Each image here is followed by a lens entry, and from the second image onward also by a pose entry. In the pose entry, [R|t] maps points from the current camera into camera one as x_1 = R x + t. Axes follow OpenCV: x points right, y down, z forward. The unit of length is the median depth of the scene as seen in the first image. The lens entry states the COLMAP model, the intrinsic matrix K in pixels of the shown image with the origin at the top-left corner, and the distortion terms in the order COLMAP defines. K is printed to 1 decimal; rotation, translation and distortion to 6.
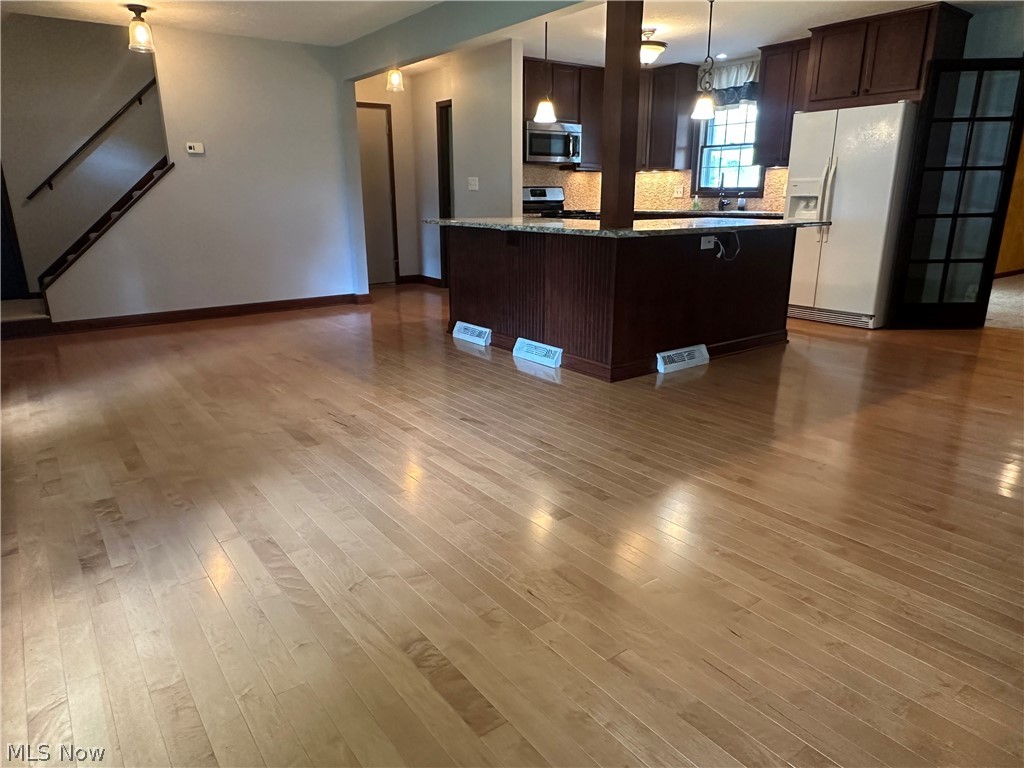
lens RADIAL K [[668.5, 0, 511.2], [0, 668.5, 390.2], [0, 0, 1]] dist [-0.000416, -0.001169]
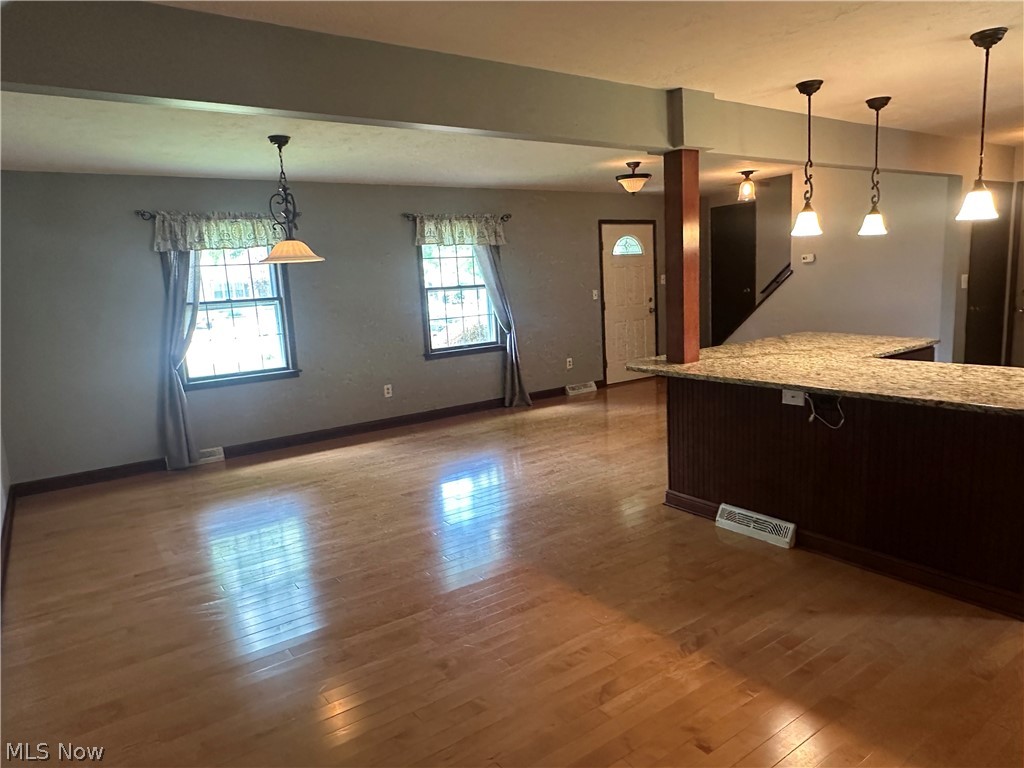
lens RADIAL K [[668.5, 0, 511.2], [0, 668.5, 390.2], [0, 0, 1]] dist [-0.000416, -0.001169]
pose [[-0.011650, 0.177504, -0.984051, 1.059192], [-0.234700, 0.956140, 0.175248, -0.285009], [0.971998, 0.232998, 0.030521, 0.636760]]
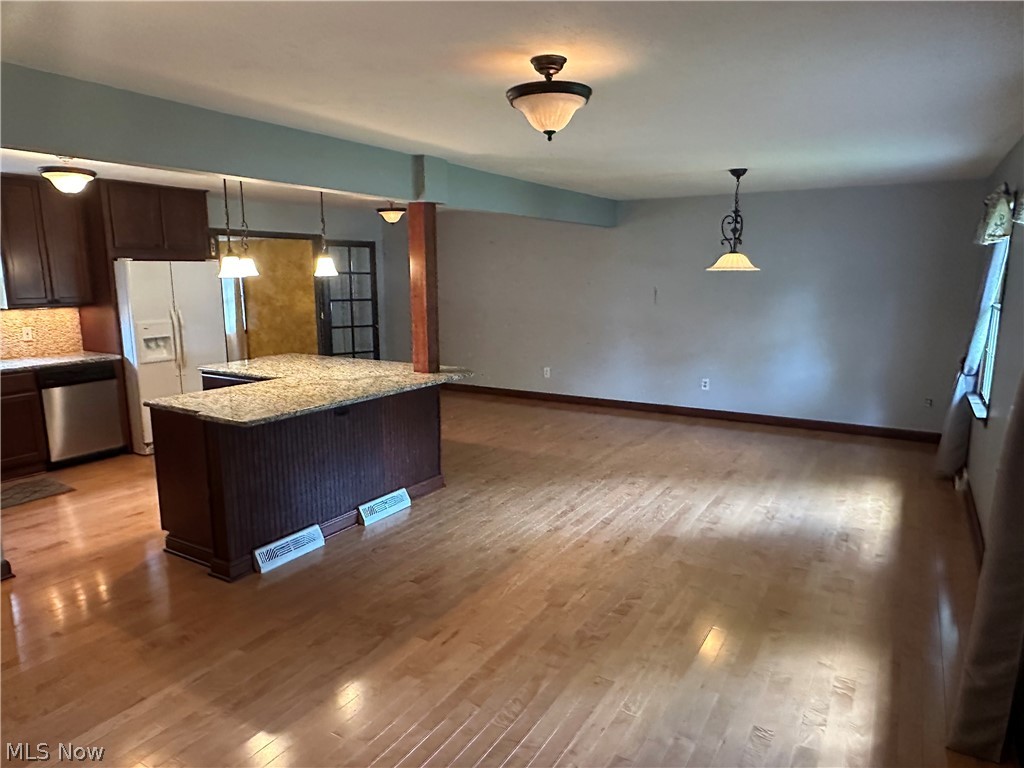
lens RADIAL K [[668.5, 0, 511.2], [0, 668.5, 390.2], [0, 0, 1]] dist [-0.000416, -0.001169]
pose [[-0.379786, -0.157649, 0.911542, -0.954282], [0.266961, 0.924771, 0.271164, -0.455013], [-0.885717, 0.346330, -0.309129, 1.120845]]
